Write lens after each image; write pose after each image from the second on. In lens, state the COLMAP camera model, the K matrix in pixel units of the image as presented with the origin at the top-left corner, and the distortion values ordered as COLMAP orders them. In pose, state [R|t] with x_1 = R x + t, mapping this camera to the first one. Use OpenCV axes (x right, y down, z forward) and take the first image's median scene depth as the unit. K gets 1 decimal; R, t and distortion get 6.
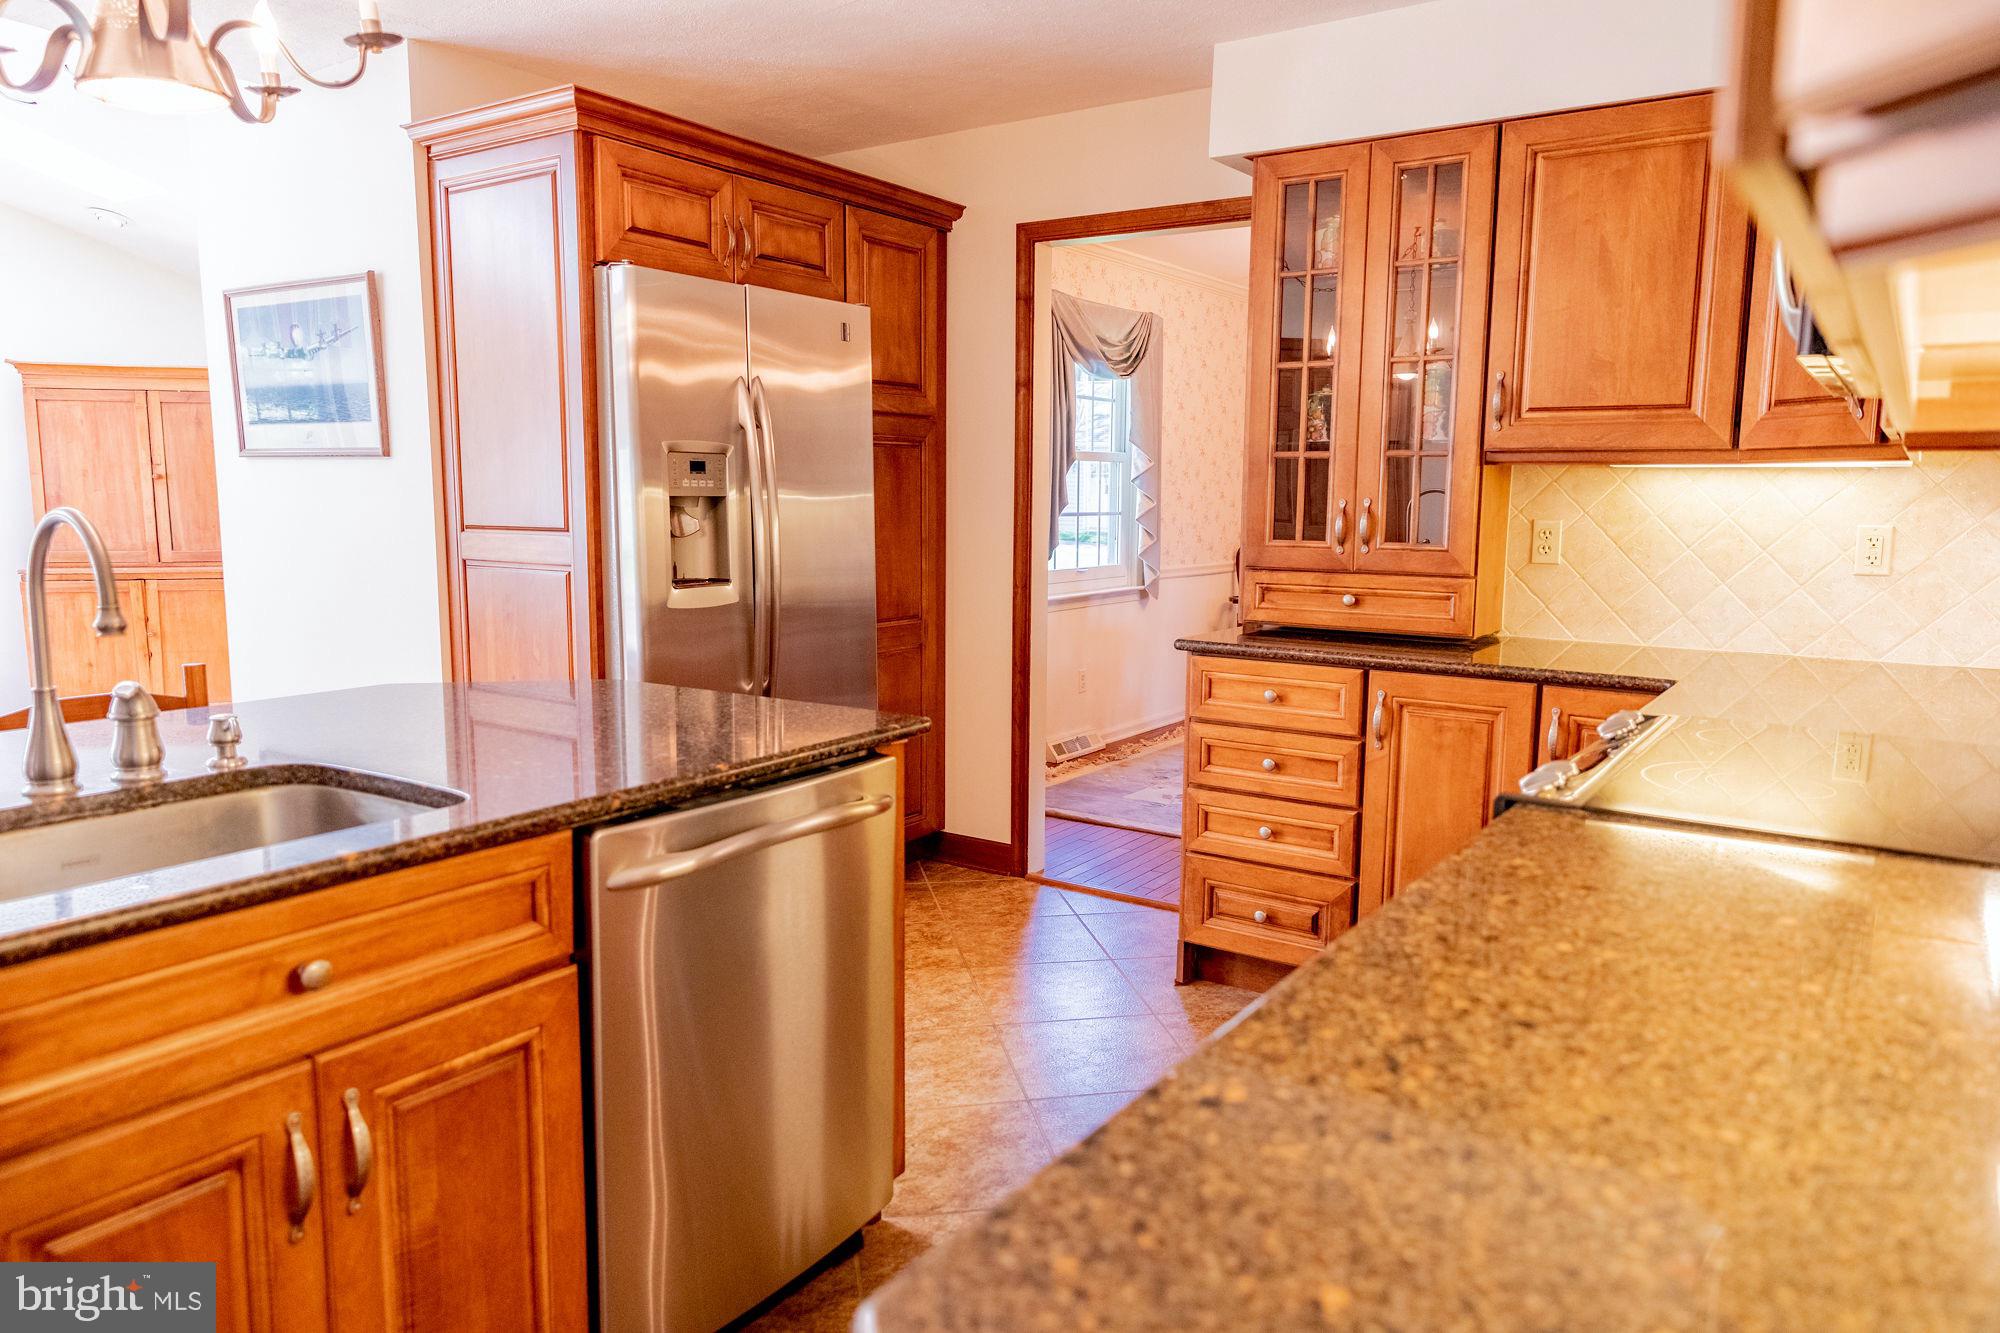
lens RADIAL K [[1343.3, 0, 994.8], [0, 1343.3, 667.3], [0, 0, 1]] dist [0.015516, -0.002080]
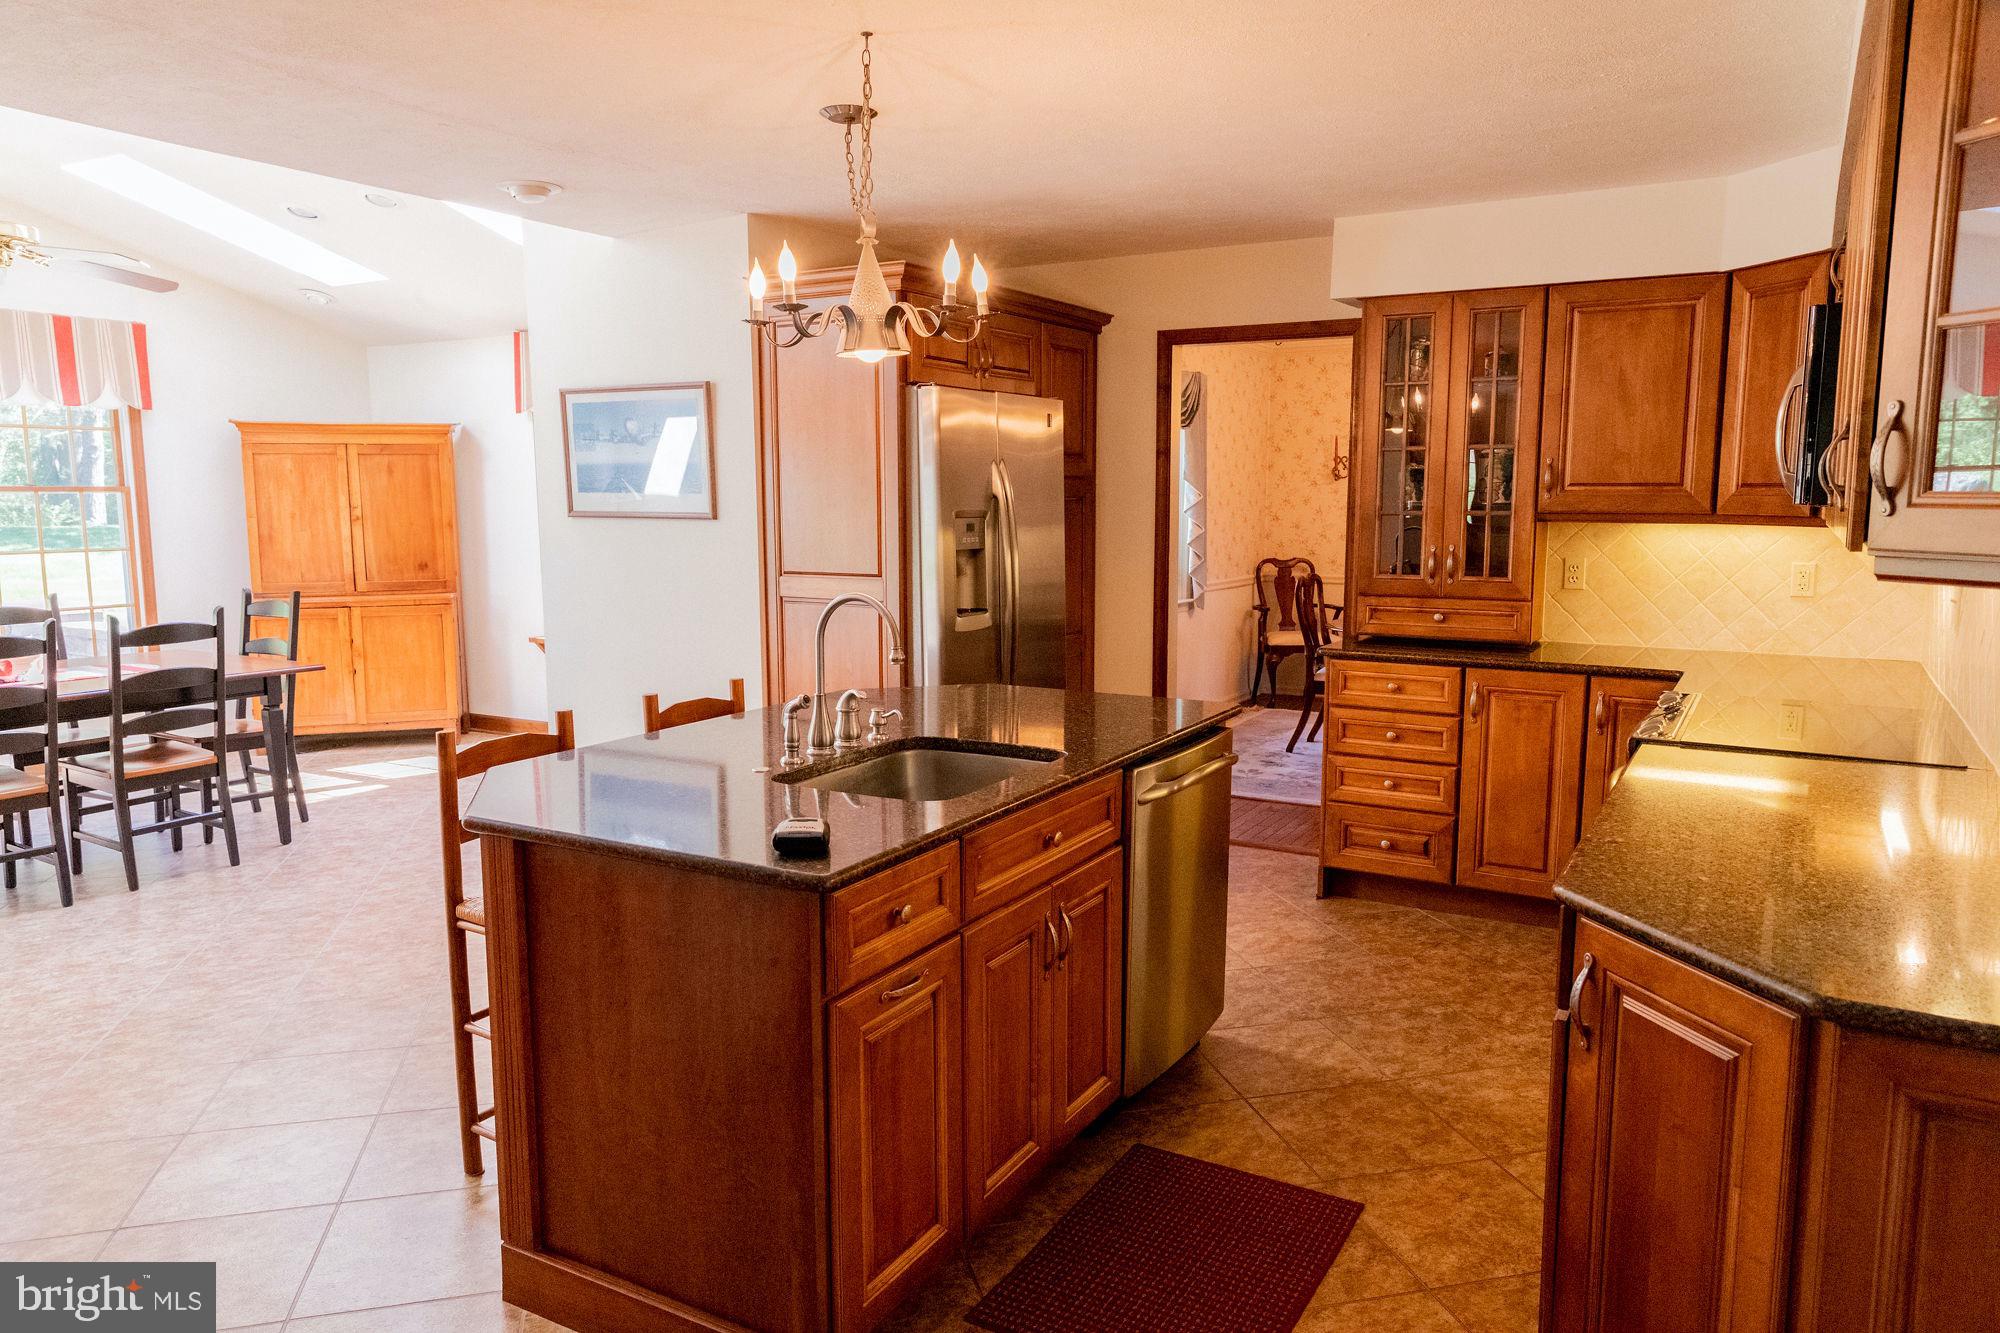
lens RADIAL K [[1343.3, 0, 994.8], [0, 1343.3, 667.3], [0, 0, 1]] dist [0.015516, -0.002080]
pose [[0.997809, -0.018337, 0.063563, -0.290194], [0.018296, 0.999832, 0.001232, -0.008659], [-0.063575, -0.000067, 0.997977, -0.368782]]
